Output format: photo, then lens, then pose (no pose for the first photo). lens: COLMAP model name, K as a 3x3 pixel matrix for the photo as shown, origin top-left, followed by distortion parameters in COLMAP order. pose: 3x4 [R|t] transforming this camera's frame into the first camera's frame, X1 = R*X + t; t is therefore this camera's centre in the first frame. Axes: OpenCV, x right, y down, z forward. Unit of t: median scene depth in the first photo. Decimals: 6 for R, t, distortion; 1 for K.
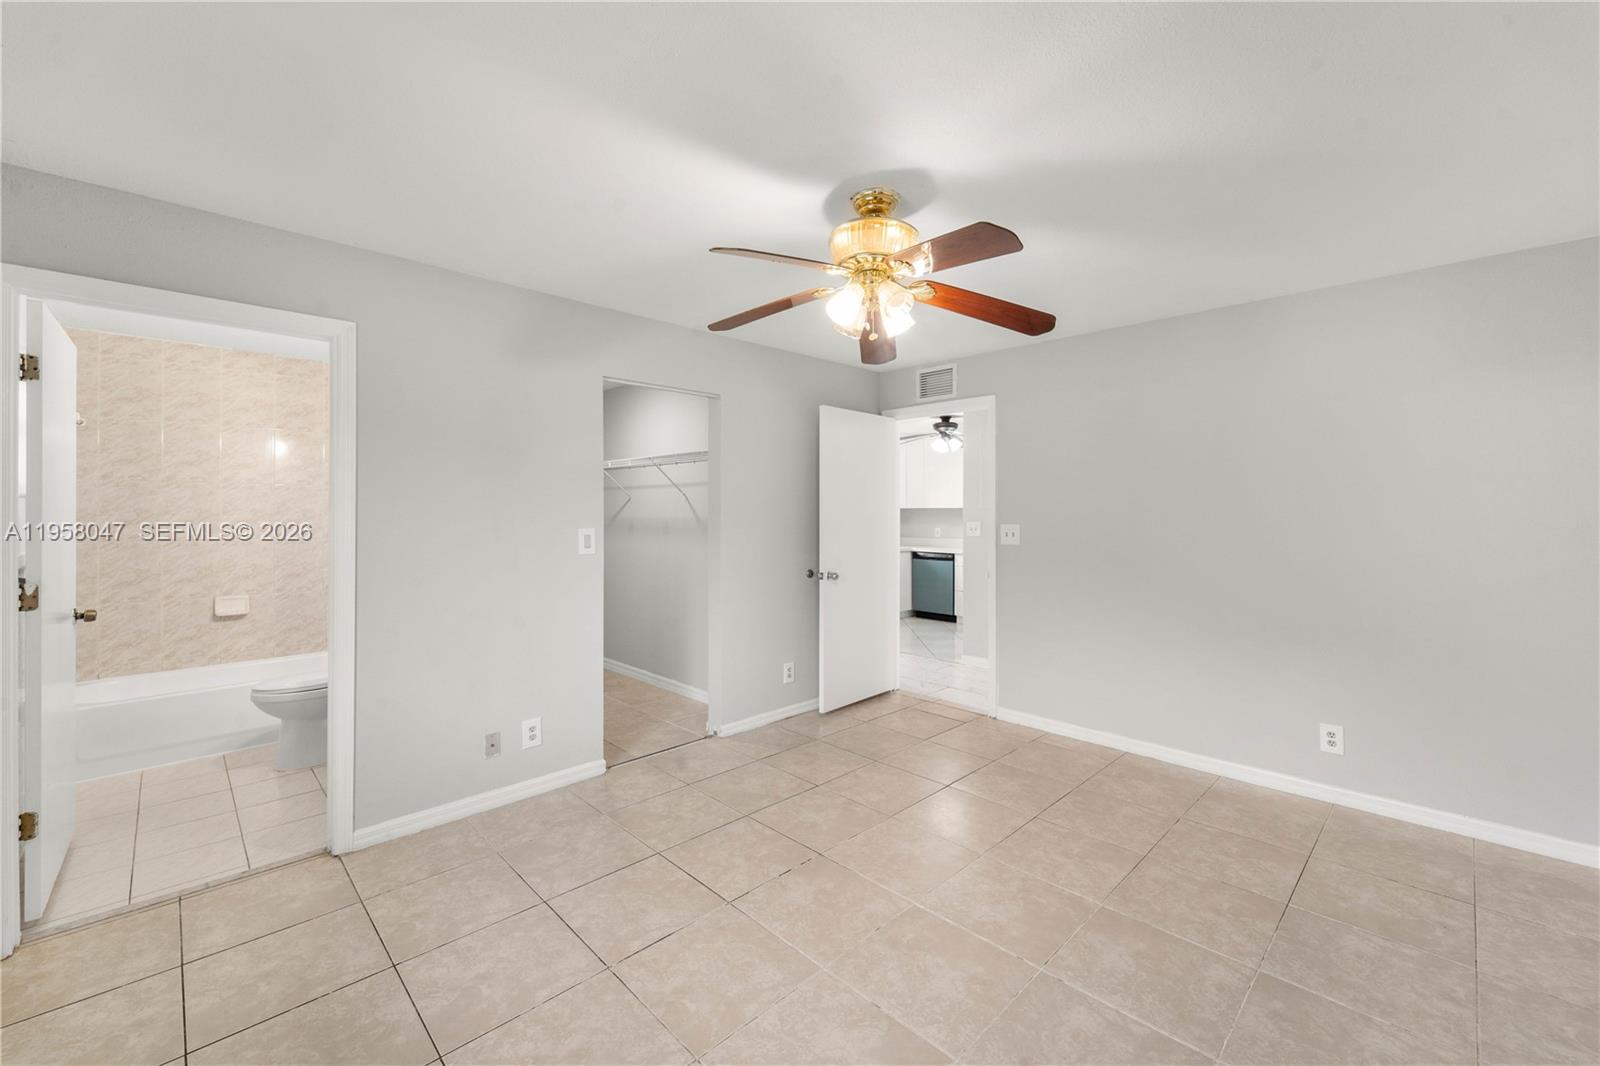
lens RADIAL K [[648.5, 0, 800.3], [0, 648.5, 519.5], [0, 0, 1]] dist [0.001525, -0.001277]
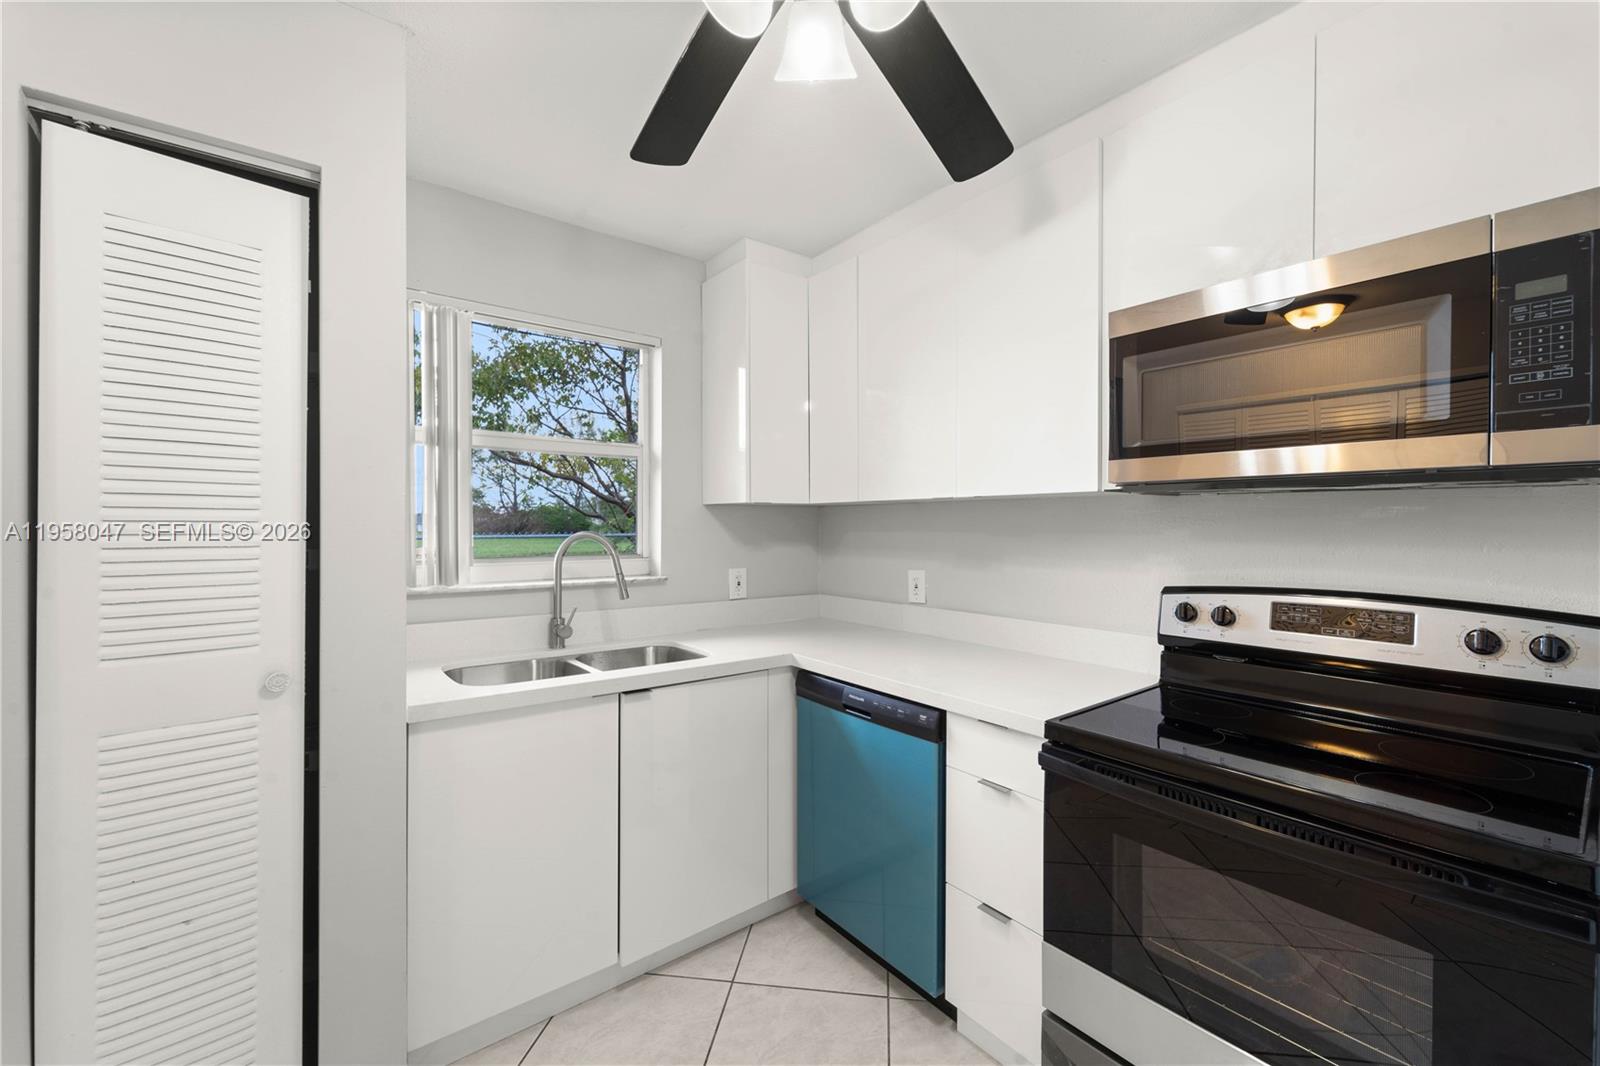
lens RADIAL K [[648.5, 0, 802.5], [0, 648.5, 526.1], [0, 0, 1]] dist [0.001525, -0.001277]
pose [[0.993509, -0.003200, -0.113710, 0.213927], [0.002611, 0.999982, -0.005321, -0.005994], [0.113725, 0.004990, 0.993500, 0.775839]]
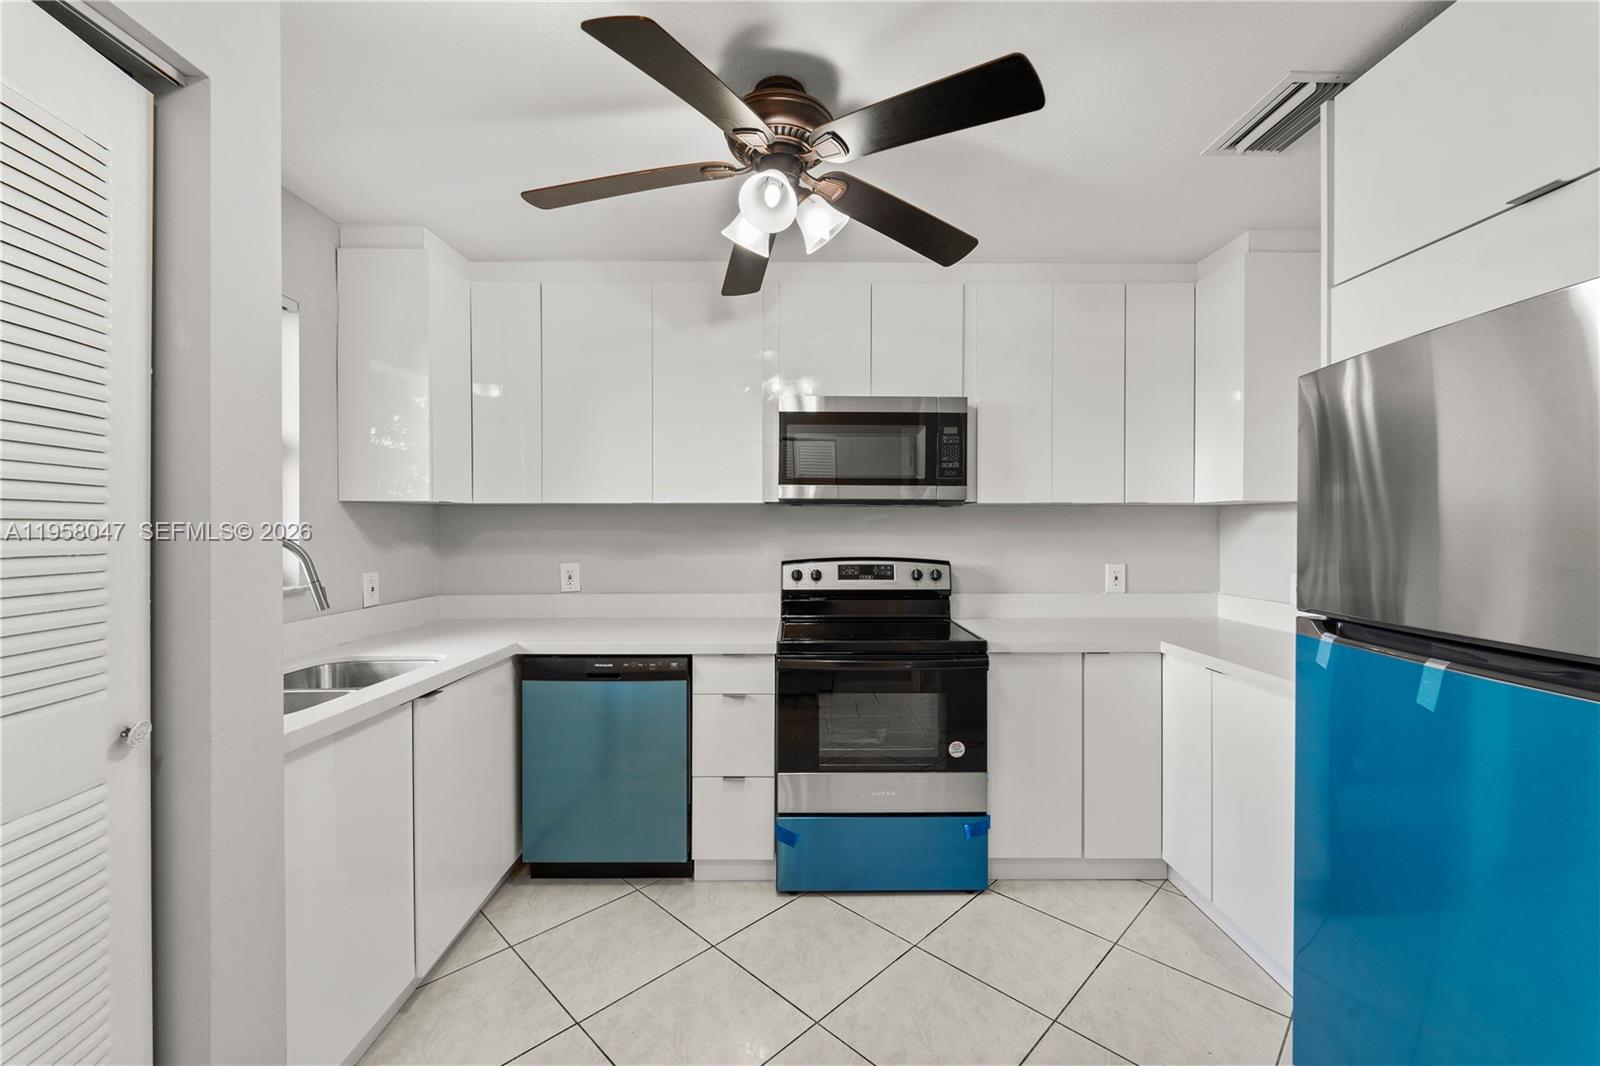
lens RADIAL K [[648.5, 0, 808.6], [0, 648.5, 525.0], [0, 0, 1]] dist [0.001525, -0.001277]
pose [[0.690915, -0.005487, 0.722916, 0.059289], [0.008210, 0.999966, -0.000256, -0.006413], [-0.722890, 0.006112, 0.690936, 0.746152]]
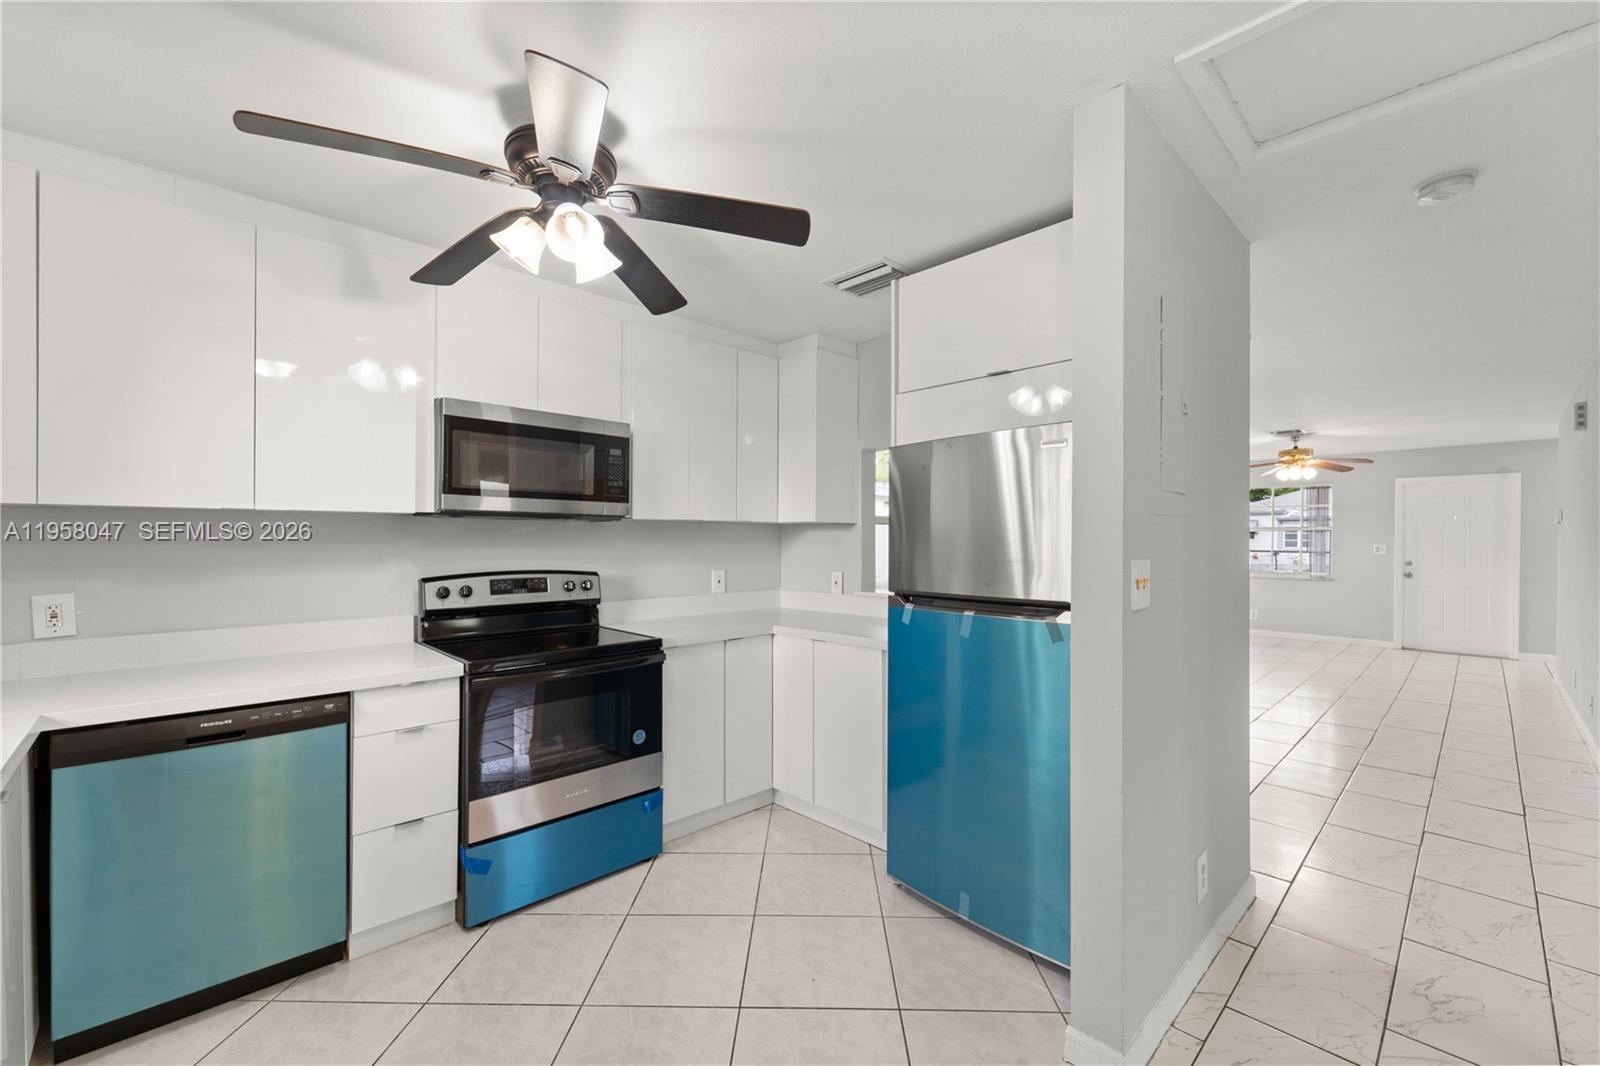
lens RADIAL K [[648.5, 0, 804.6], [0, 648.5, 535.4], [0, 0, 1]] dist [0.001525, -0.001277]
pose [[0.004557, -0.000588, 0.999989, -0.013203], [0.004493, 0.999990, 0.000567, -0.007298], [-0.999980, 0.004490, 0.004560, 0.813795]]
